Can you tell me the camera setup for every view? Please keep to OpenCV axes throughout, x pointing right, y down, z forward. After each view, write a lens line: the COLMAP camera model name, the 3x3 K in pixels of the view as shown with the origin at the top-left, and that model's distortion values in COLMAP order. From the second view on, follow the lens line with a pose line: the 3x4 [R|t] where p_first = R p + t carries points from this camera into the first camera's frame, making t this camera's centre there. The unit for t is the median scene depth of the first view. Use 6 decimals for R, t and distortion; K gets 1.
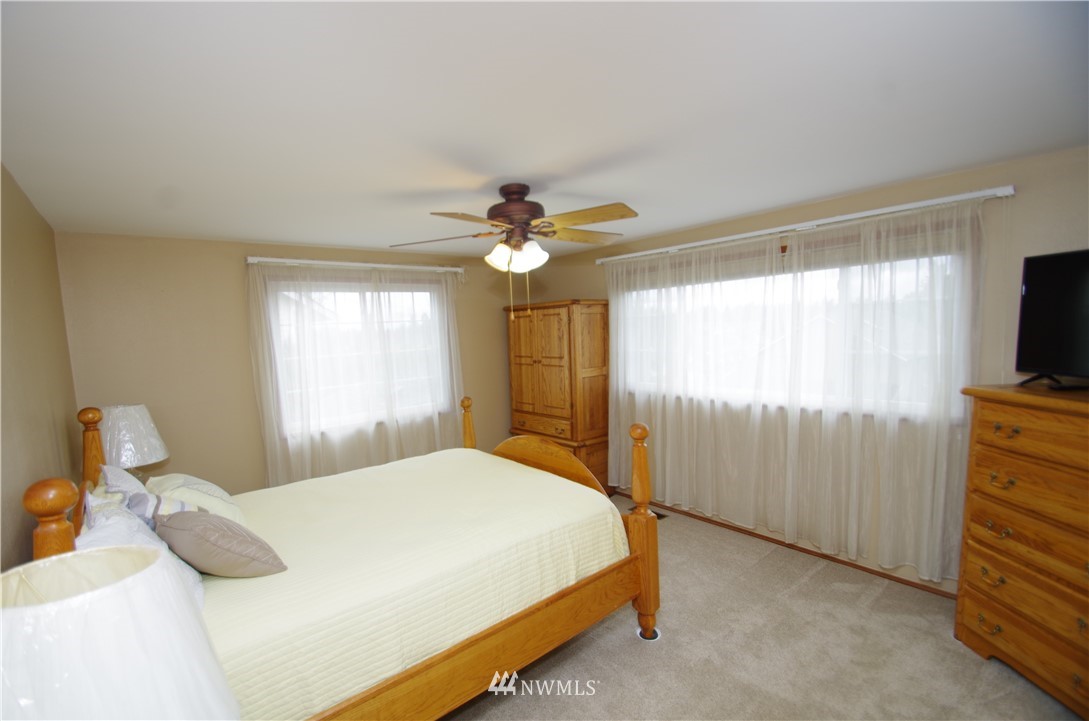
lens RADIAL K [[481.4, 0, 521.8], [0, 481.4, 377.4], [0, 0, 1]] dist [-0.000353, -0.000326]
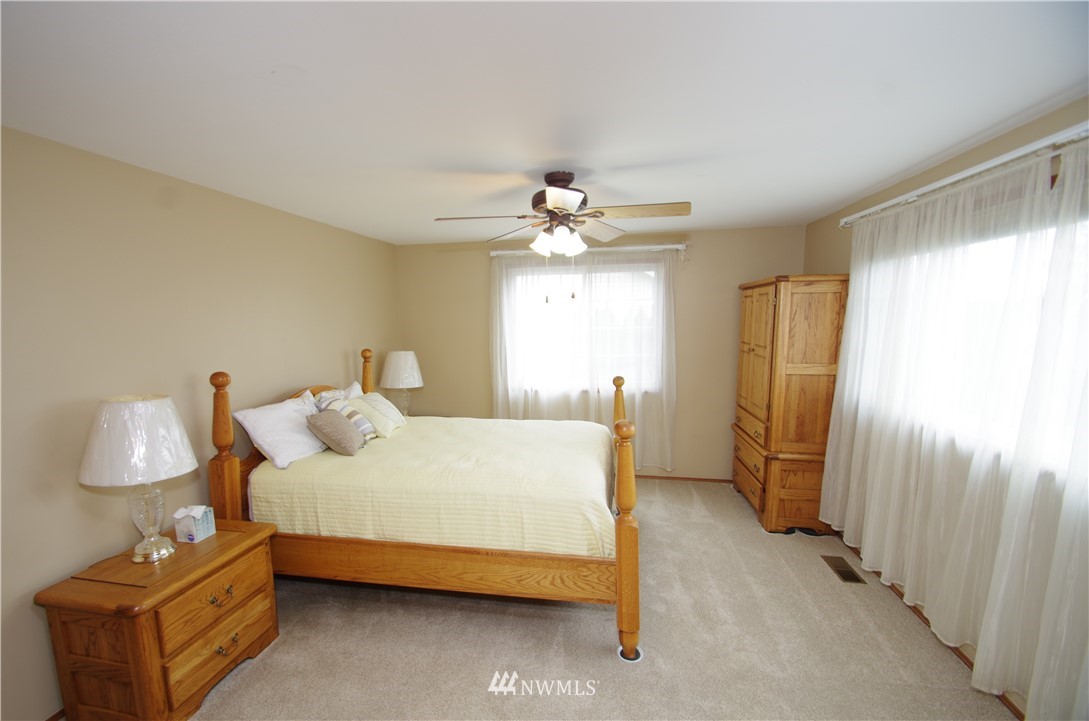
lens RADIAL K [[481.4, 0, 521.8], [0, 481.4, 377.4], [0, 0, 1]] dist [-0.000353, -0.000326]
pose [[0.647548, 0.132157, -0.750477, 0.442541], [-0.091875, 0.991202, 0.095274, -0.029929], [0.756466, 0.007255, 0.653993, 0.148483]]
